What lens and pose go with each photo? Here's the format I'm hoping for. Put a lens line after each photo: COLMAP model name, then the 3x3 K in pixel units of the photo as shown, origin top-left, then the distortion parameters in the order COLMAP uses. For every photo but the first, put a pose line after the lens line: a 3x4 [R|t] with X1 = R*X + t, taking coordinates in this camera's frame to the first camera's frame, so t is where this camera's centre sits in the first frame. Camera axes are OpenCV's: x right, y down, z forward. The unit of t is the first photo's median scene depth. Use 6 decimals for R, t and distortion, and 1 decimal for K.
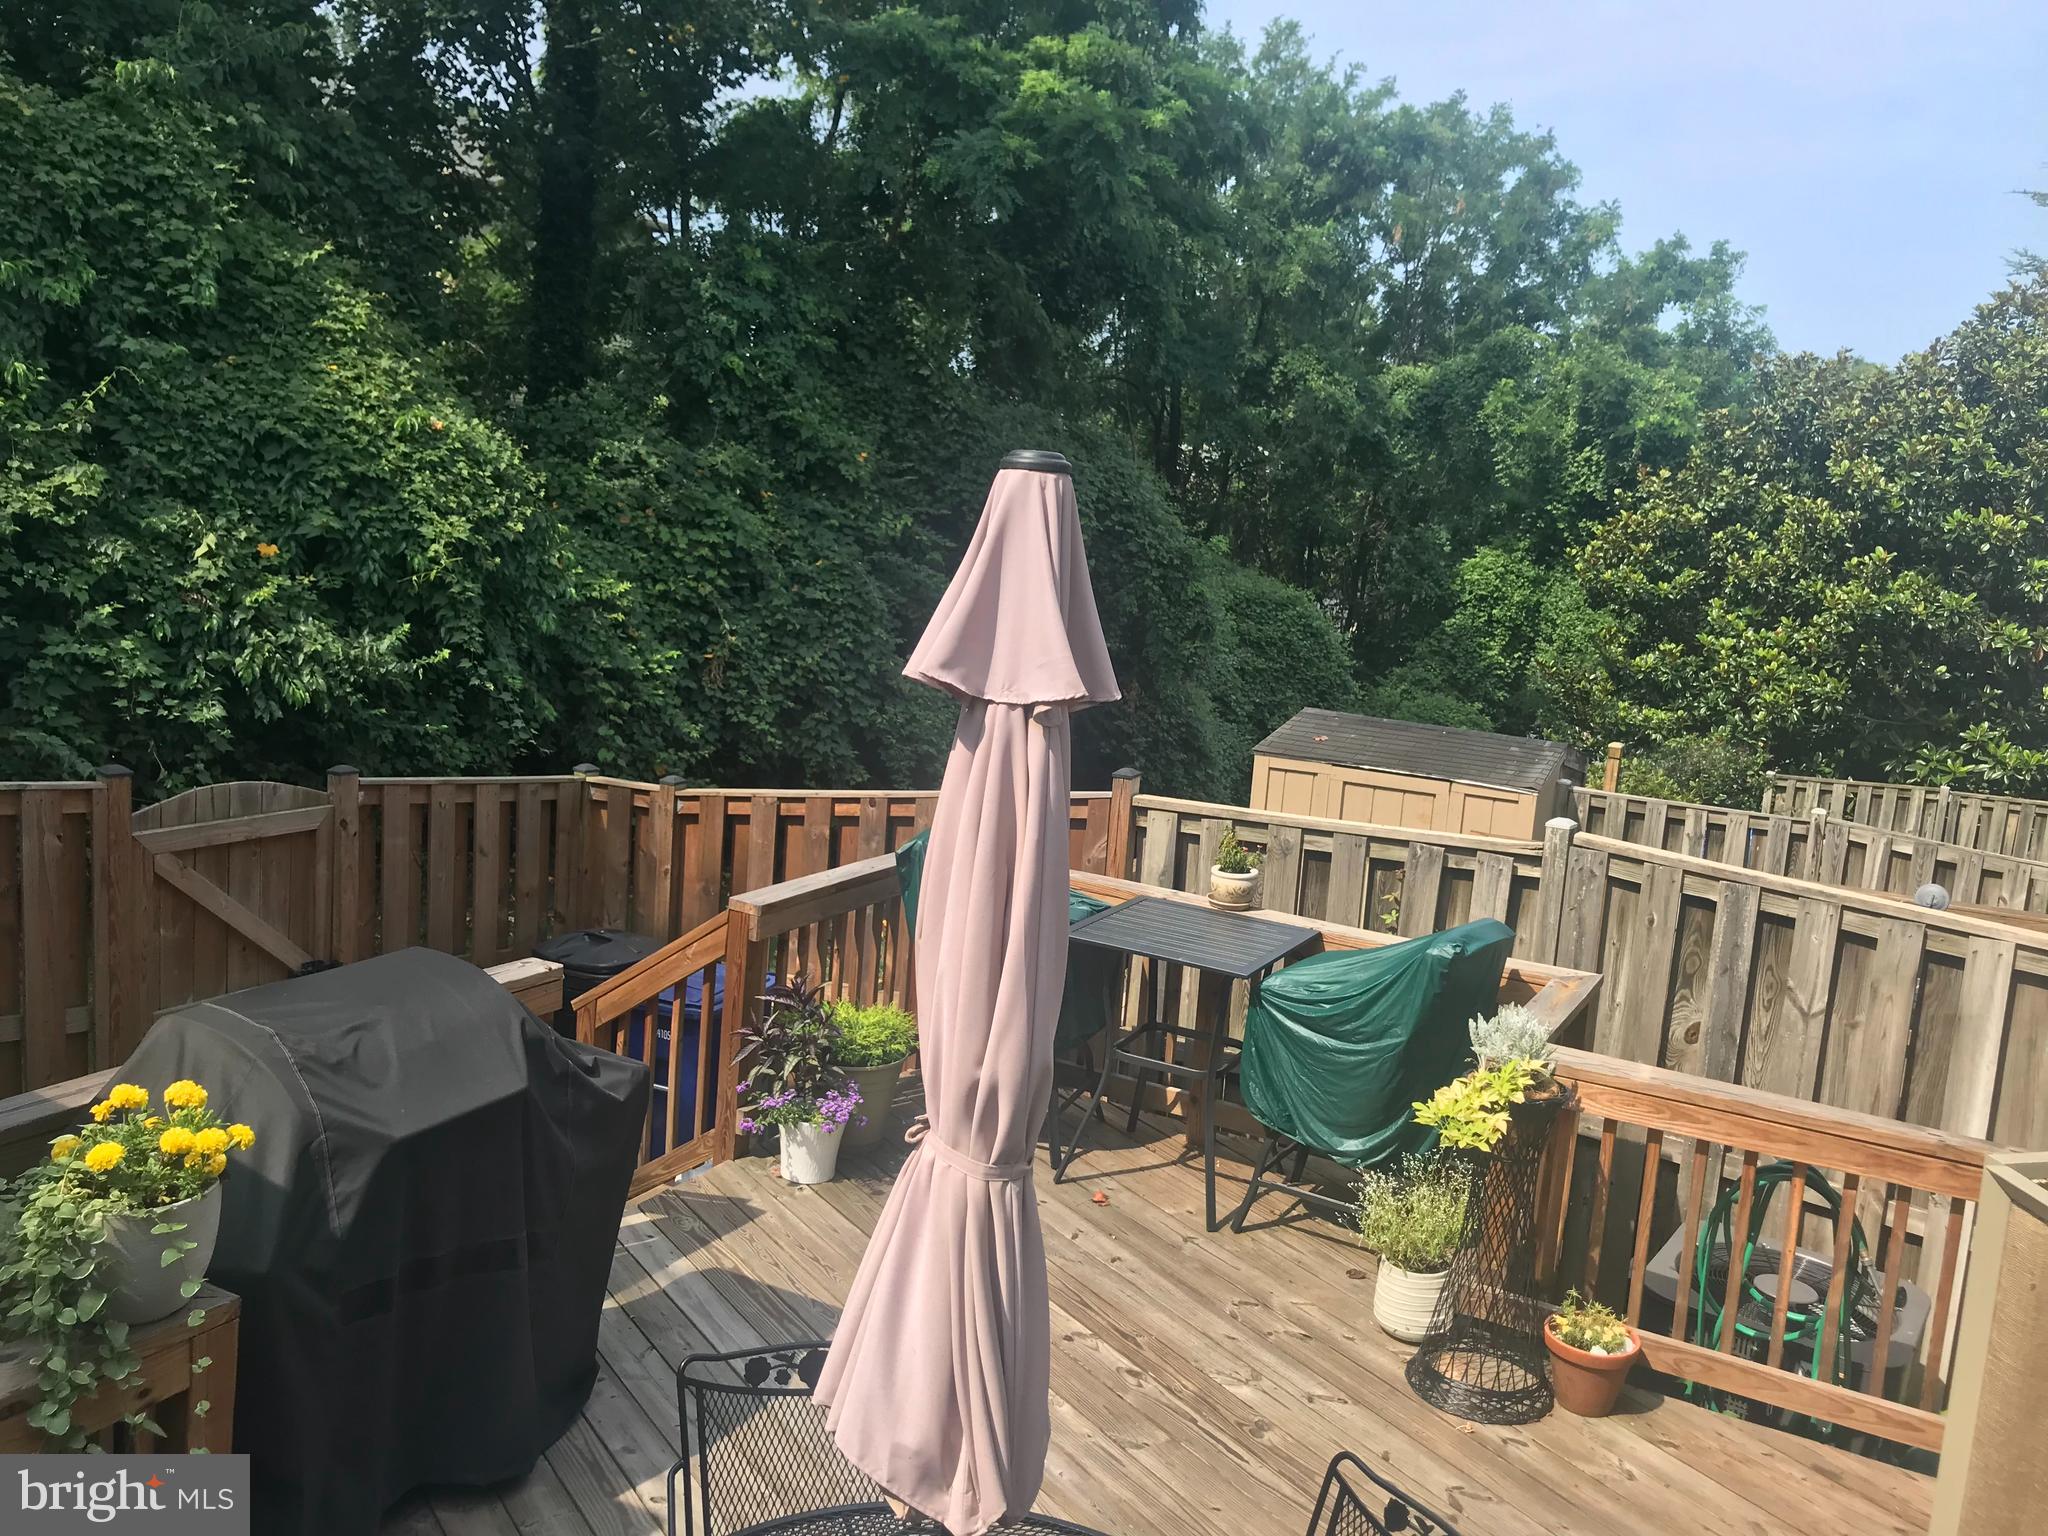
lens RADIAL K [[1709.4, 0, 1024.0], [0, 1709.4, 768.0], [0, 0, 1]] dist [0.052629, -0.092025]
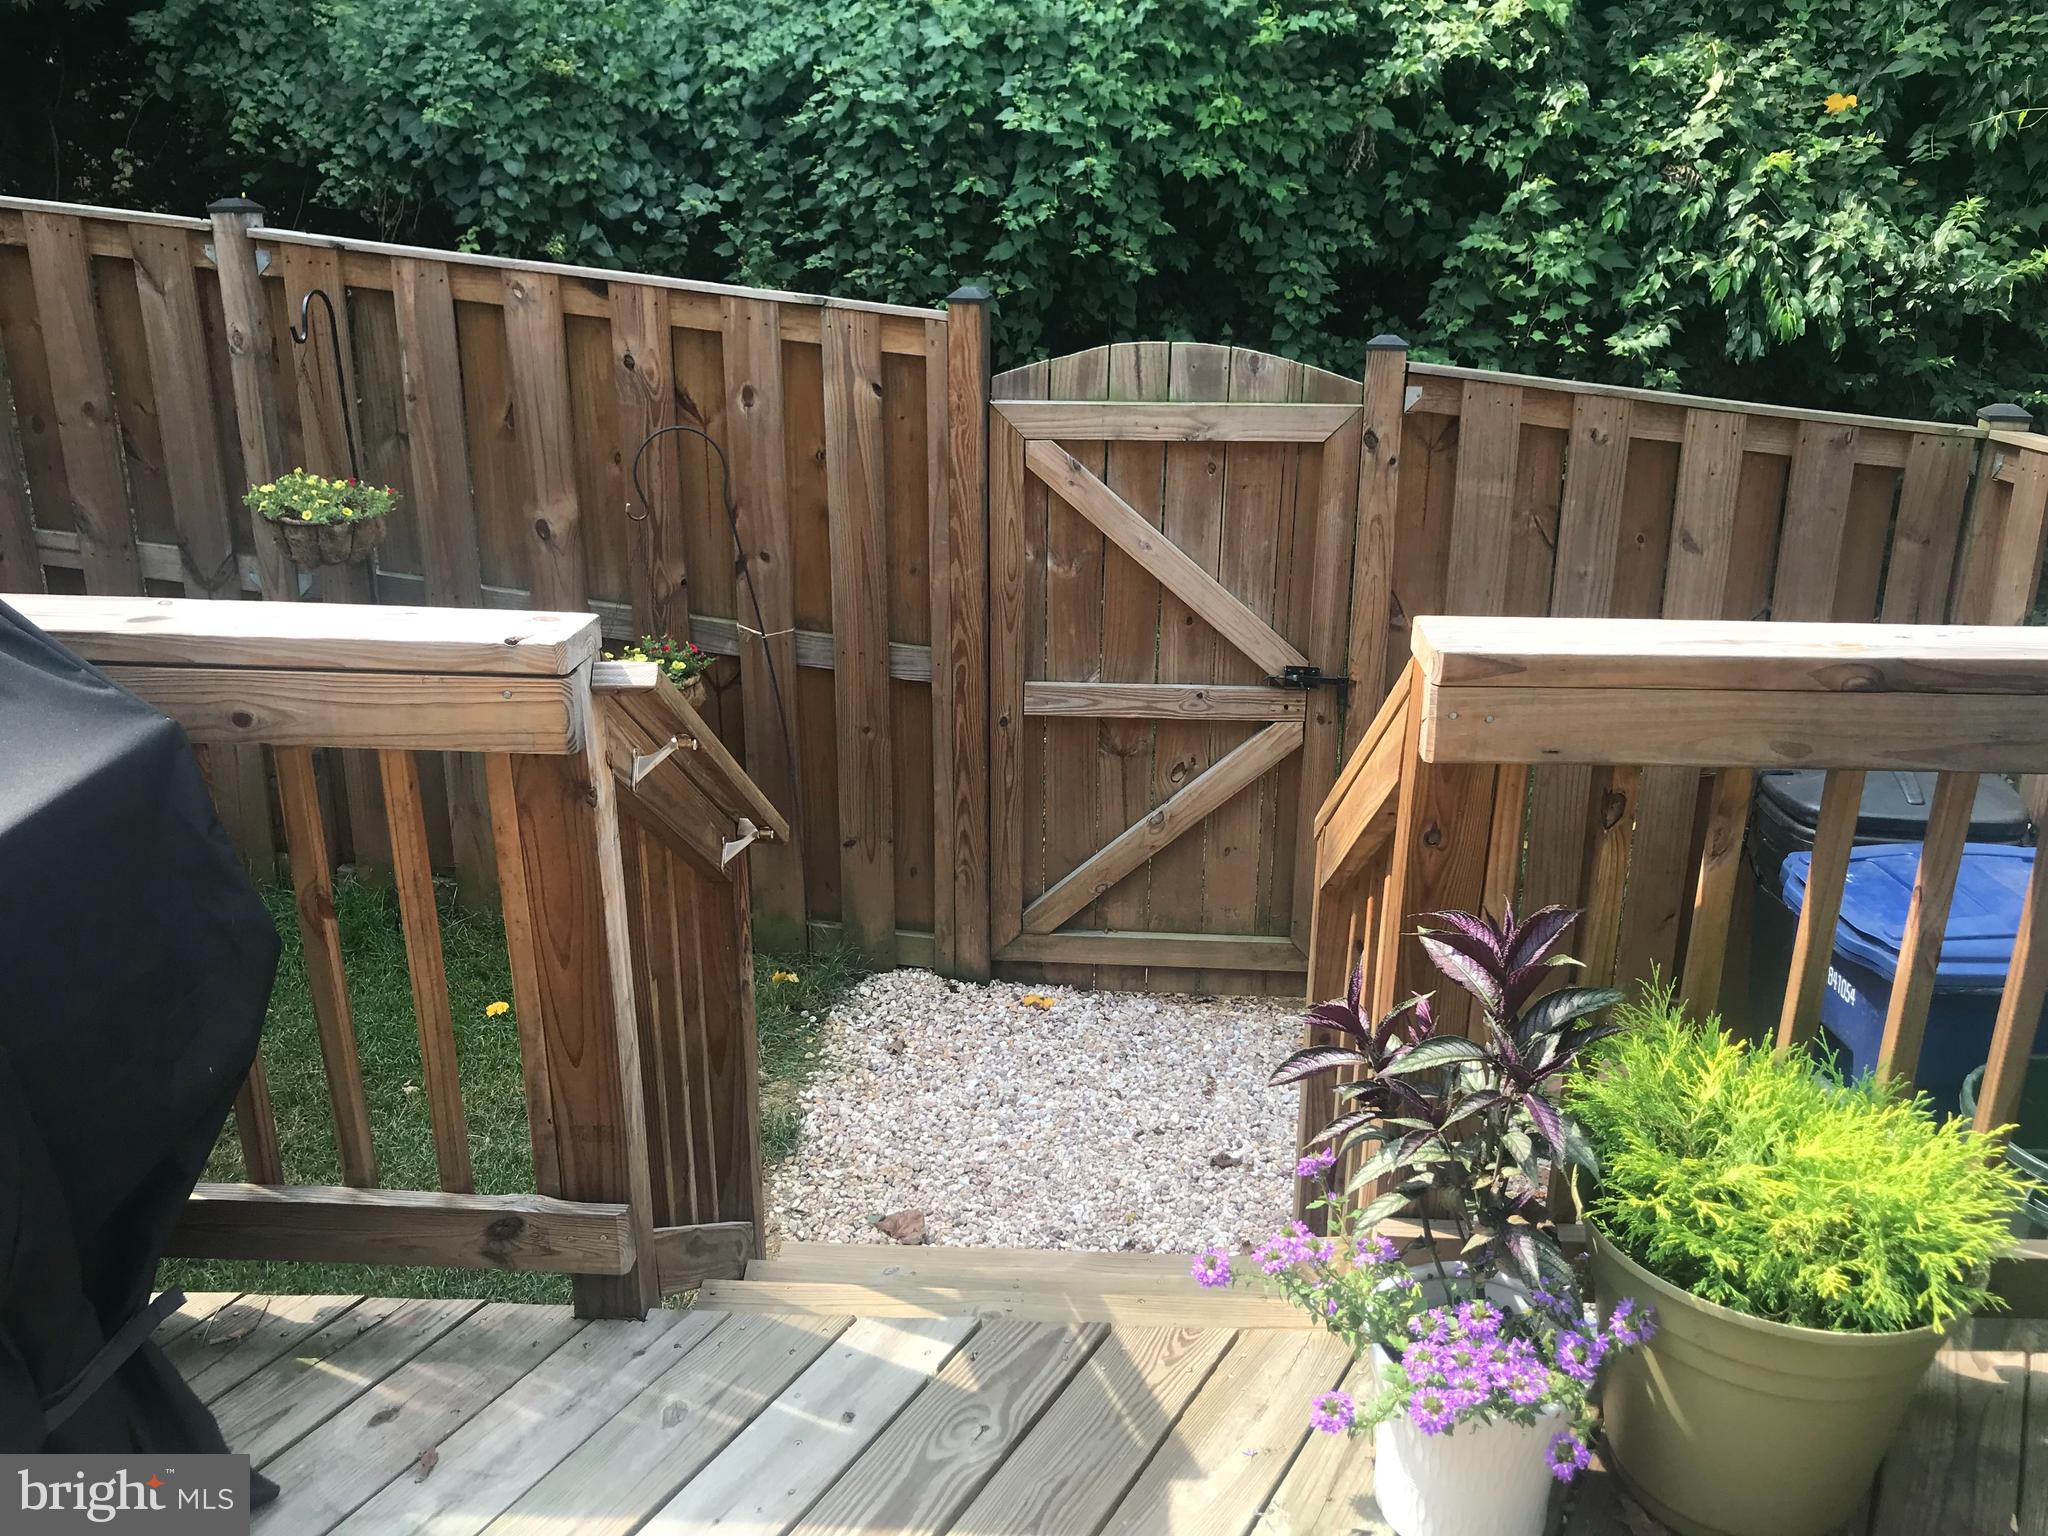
lens RADIAL K [[1709.4, 0, 1024.0], [0, 1709.4, 768.0], [0, 0, 1]] dist [0.052629, -0.092025]
pose [[0.427290, 0.220926, -0.876707, 0.062654], [-0.113272, 0.975126, 0.190520, 0.033147], [0.896991, 0.017899, 0.441687, 0.492612]]
